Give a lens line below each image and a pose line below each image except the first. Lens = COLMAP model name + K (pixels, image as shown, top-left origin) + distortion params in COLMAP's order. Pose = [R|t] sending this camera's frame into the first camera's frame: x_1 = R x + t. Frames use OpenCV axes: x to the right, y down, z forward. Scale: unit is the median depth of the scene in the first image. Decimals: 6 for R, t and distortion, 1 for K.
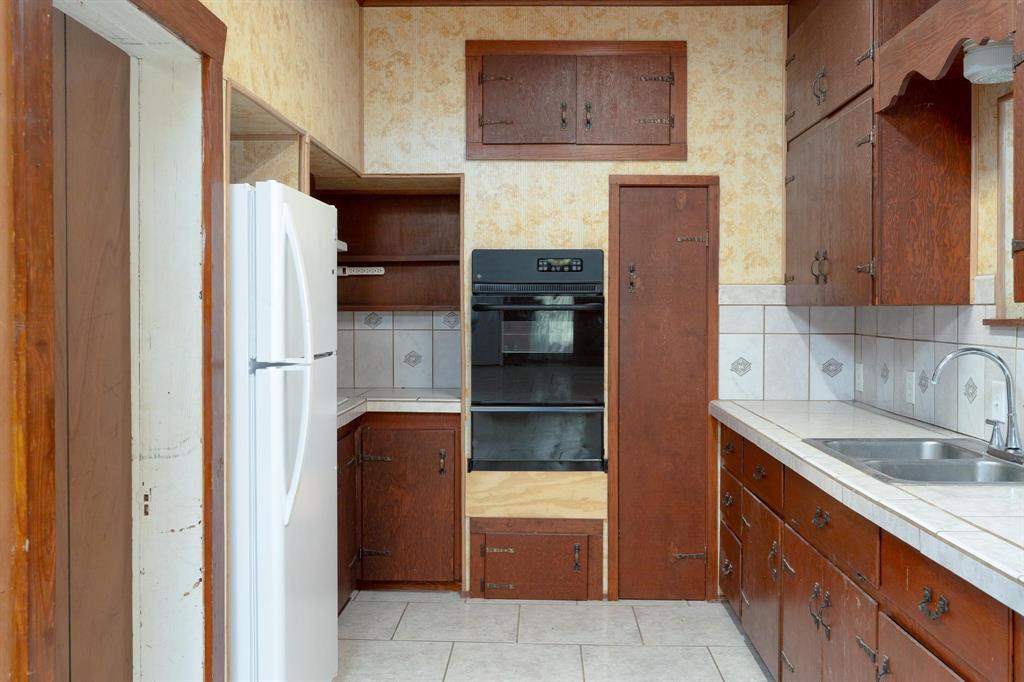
lens RADIAL K [[952.0, 0, 513.4], [0, 952.0, 338.8], [0, 0, 1]] dist [-0.011494, 0.000000]
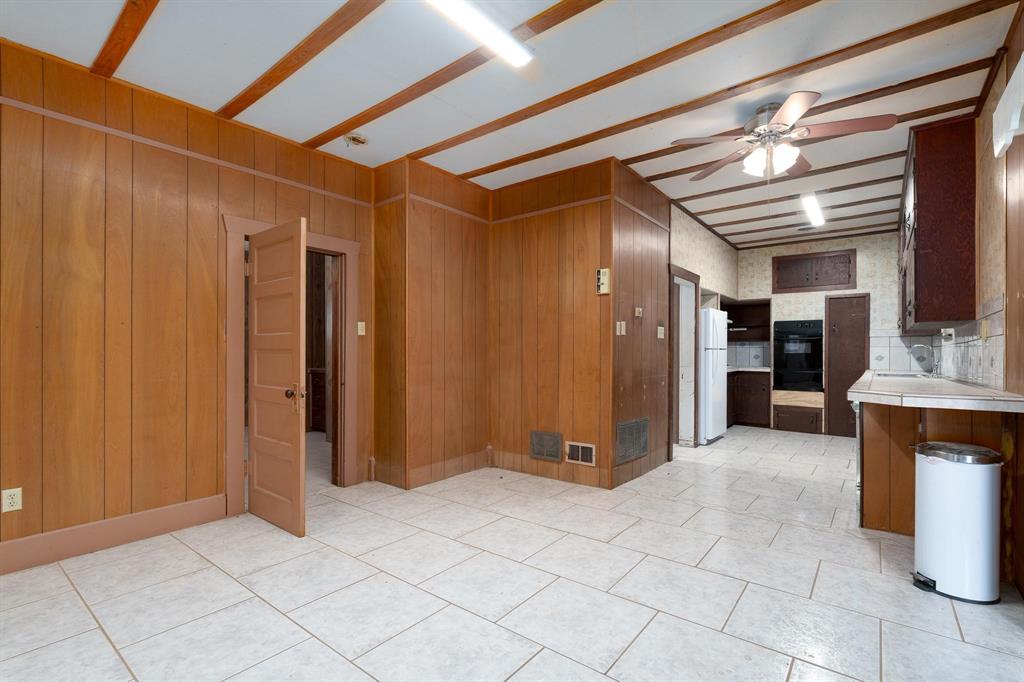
lens RADIAL K [[467.6, 0, 515.0], [0, 467.6, 351.8], [0, 0, 1]] dist [-0.002376, 0.001620]
pose [[0.802771, -0.000544, -0.596287, 0.196327], [-0.020512, 0.999383, -0.028527, 0.073027], [0.595934, 0.035132, 0.802265, -0.795970]]
